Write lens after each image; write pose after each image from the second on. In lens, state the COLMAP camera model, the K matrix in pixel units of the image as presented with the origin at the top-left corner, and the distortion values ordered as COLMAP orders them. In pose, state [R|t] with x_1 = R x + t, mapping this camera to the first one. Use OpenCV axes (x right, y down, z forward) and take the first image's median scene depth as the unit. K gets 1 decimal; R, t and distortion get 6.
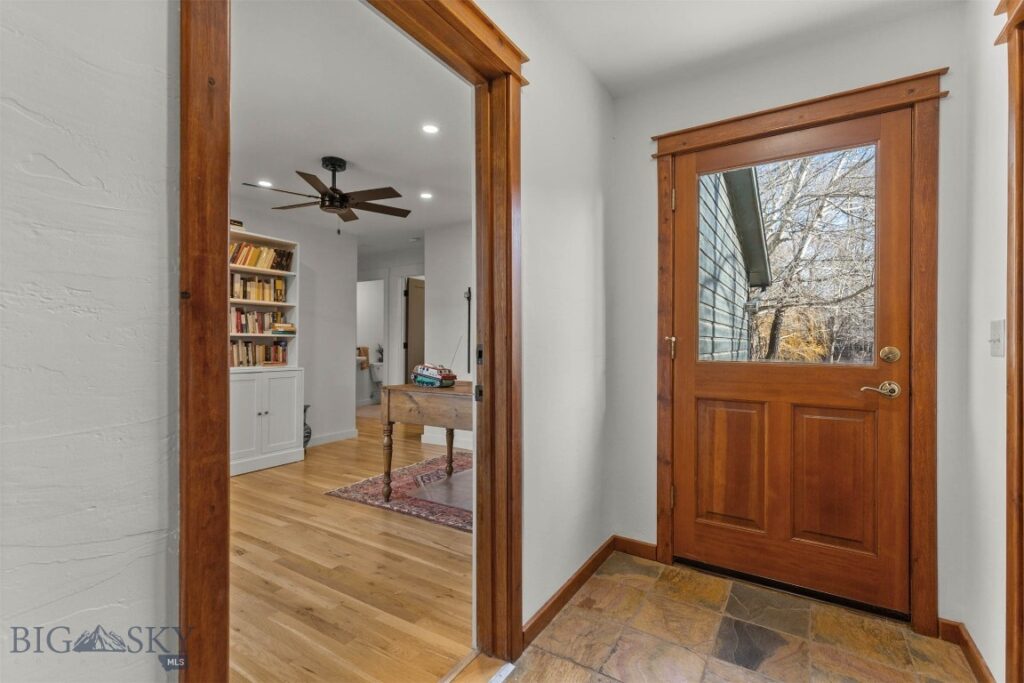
lens RADIAL K [[467.0, 0, 511.4], [0, 467.0, 340.5], [0, 0, 1]] dist [0.008932, -0.000233]
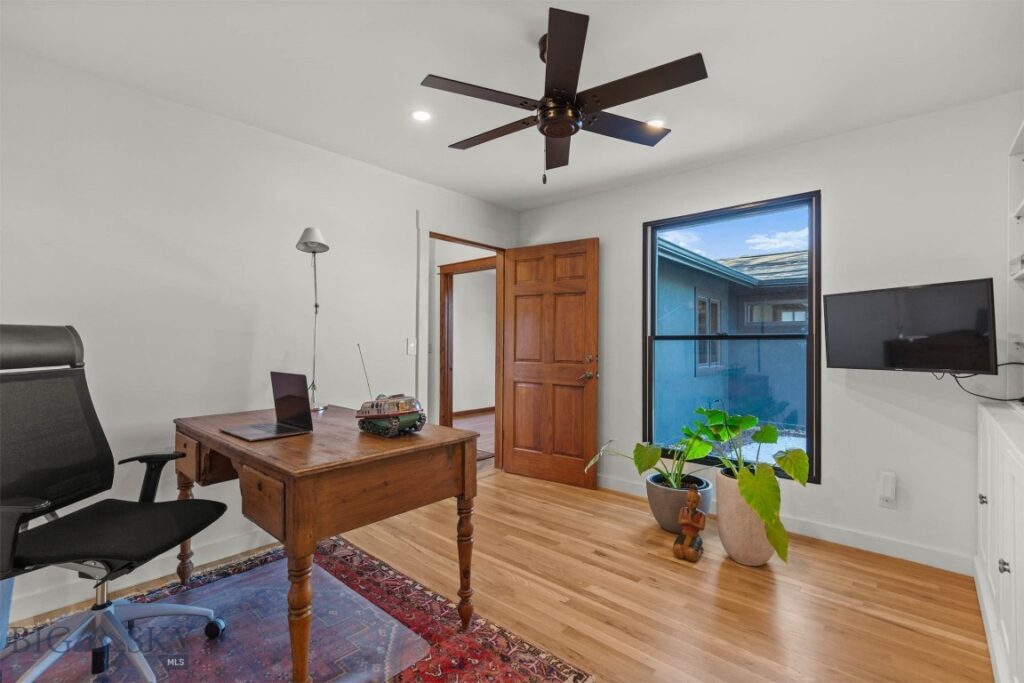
lens RADIAL K [[467.0, 0, 512.3], [0, 467.0, 340.3], [0, 0, 1]] dist [0.008932, -0.000233]
pose [[-0.986212, 0.000721, 0.165485, -0.482497], [0.000787, 1.000000, 0.000333, -0.025071], [-0.165485, 0.000459, -0.986212, 1.793763]]
